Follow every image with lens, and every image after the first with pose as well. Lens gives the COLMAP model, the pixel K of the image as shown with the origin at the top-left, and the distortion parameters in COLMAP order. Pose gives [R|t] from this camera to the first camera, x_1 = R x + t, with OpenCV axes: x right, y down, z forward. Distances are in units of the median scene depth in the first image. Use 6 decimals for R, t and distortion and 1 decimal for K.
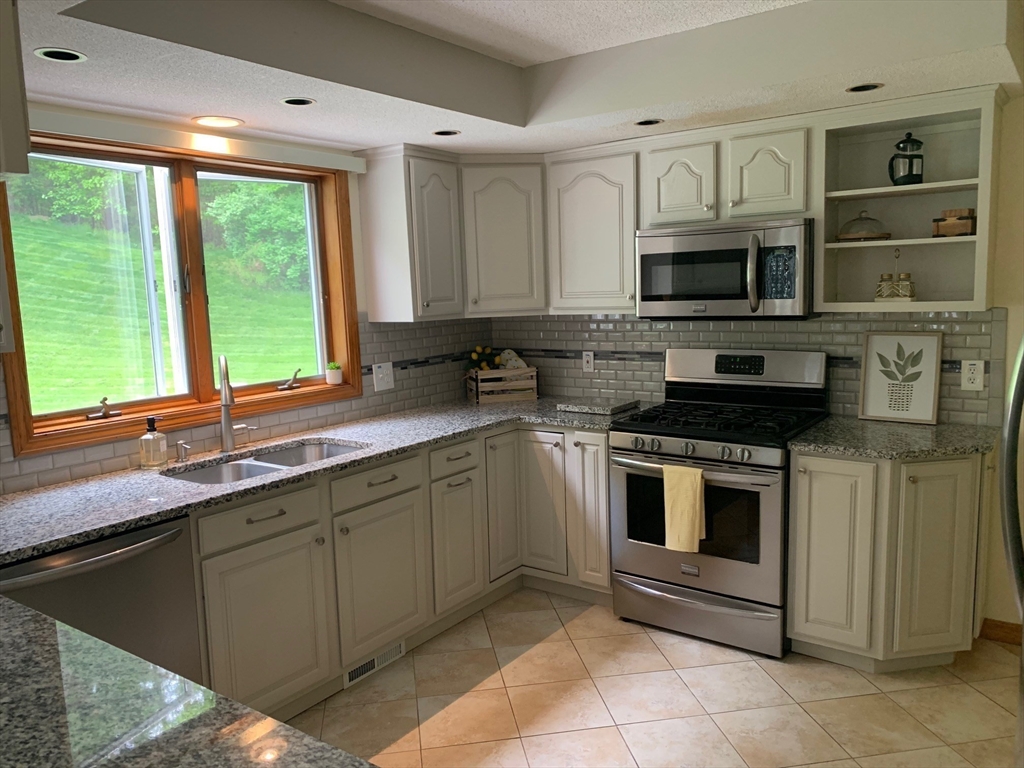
lens RADIAL K [[793.1, 0, 518.3], [0, 793.1, 379.1], [0, 0, 1]] dist [0.088316, -0.143262]
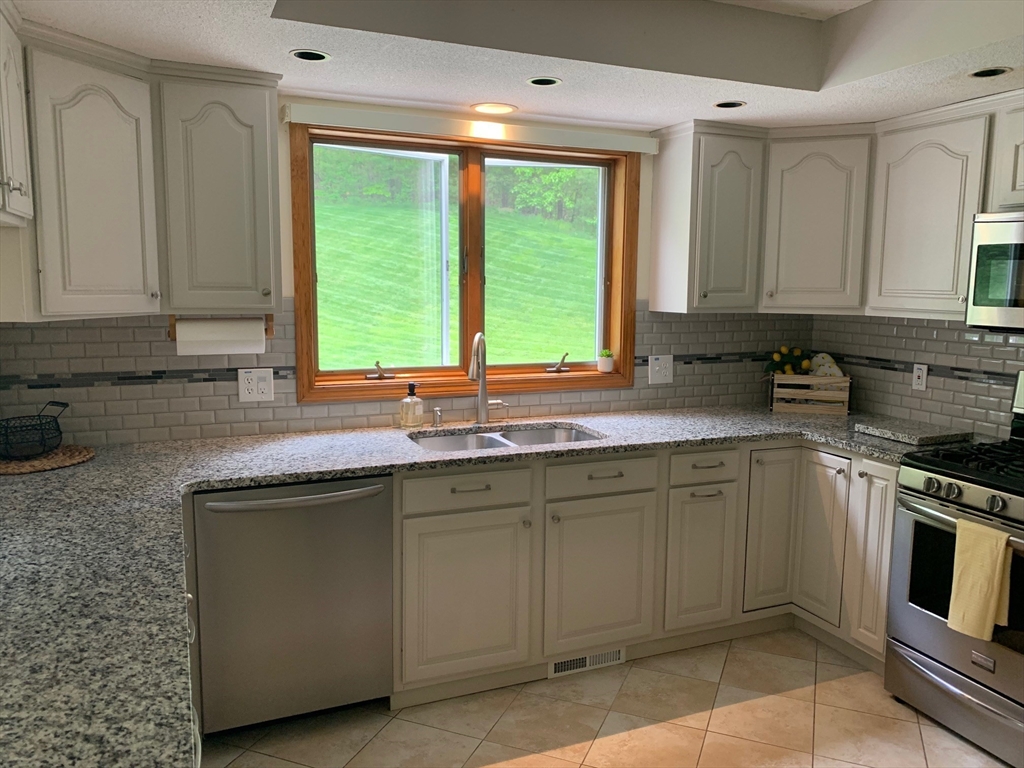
lens RADIAL K [[793.1, 0, 518.3], [0, 793.1, 379.1], [0, 0, 1]] dist [0.088316, -0.143262]
pose [[0.858225, 0.106327, -0.502140, 0.179876], [-0.101038, 0.994163, 0.037824, -0.011615], [0.503231, 0.018274, 0.863959, 0.105562]]
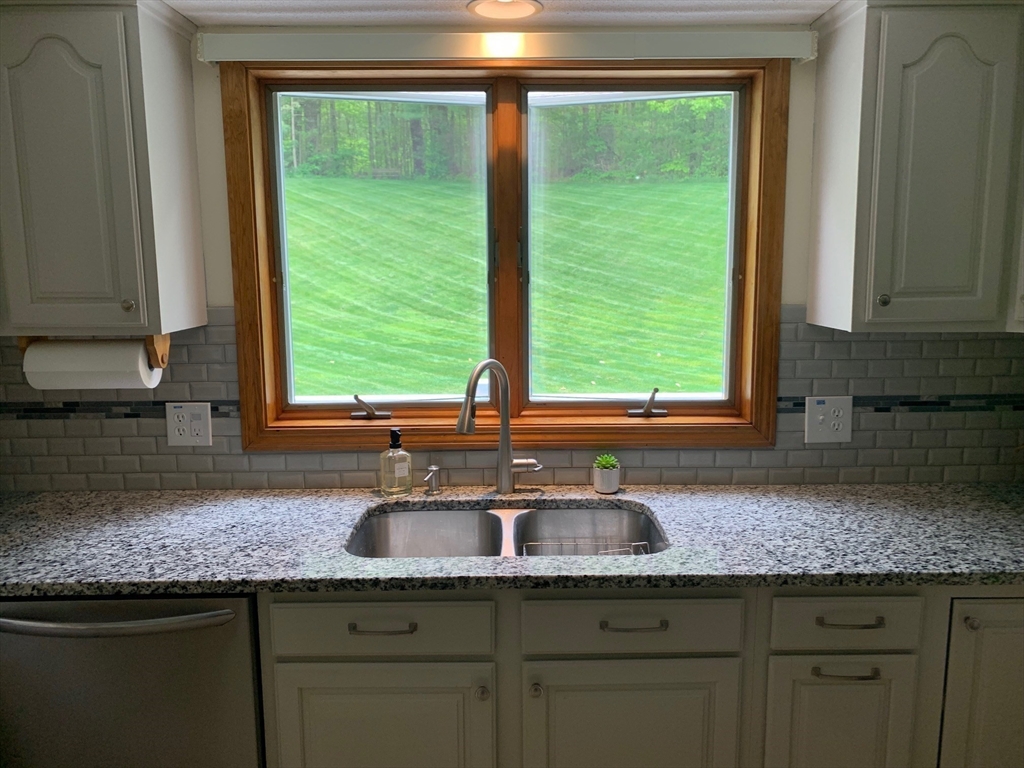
lens RADIAL K [[786.3, 0, 516.1], [0, 786.3, 373.3], [0, 0, 1]] dist [0.077038, -0.138774]
pose [[0.590519, 0.145271, -0.793841, 0.162630], [-0.108298, 0.989032, 0.100430, -0.076780], [0.799724, 0.026666, 0.599775, 0.529607]]
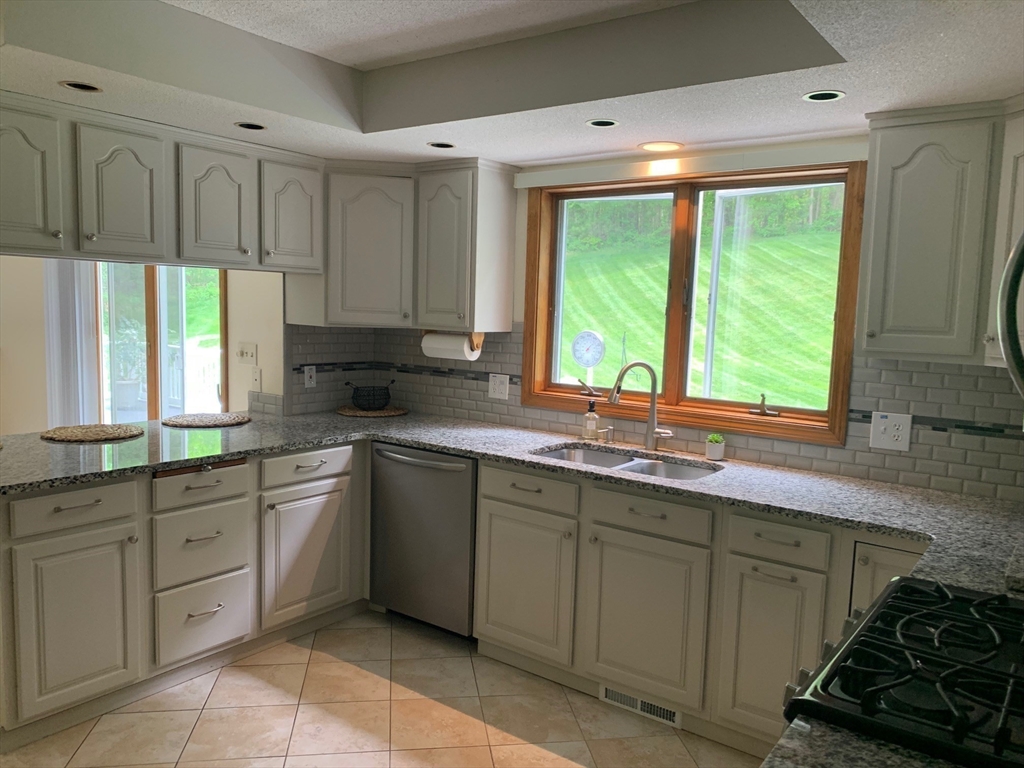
lens RADIAL K [[781.2, 0, 512.0], [0, 781.2, 384.0], [0, 0, 1]] dist [0.099934, -0.135728]
pose [[-0.020073, 0.132823, -0.990936, 0.620396], [-0.151704, 0.979255, 0.134330, -0.101528], [0.988222, 0.153026, 0.000493, 0.719691]]
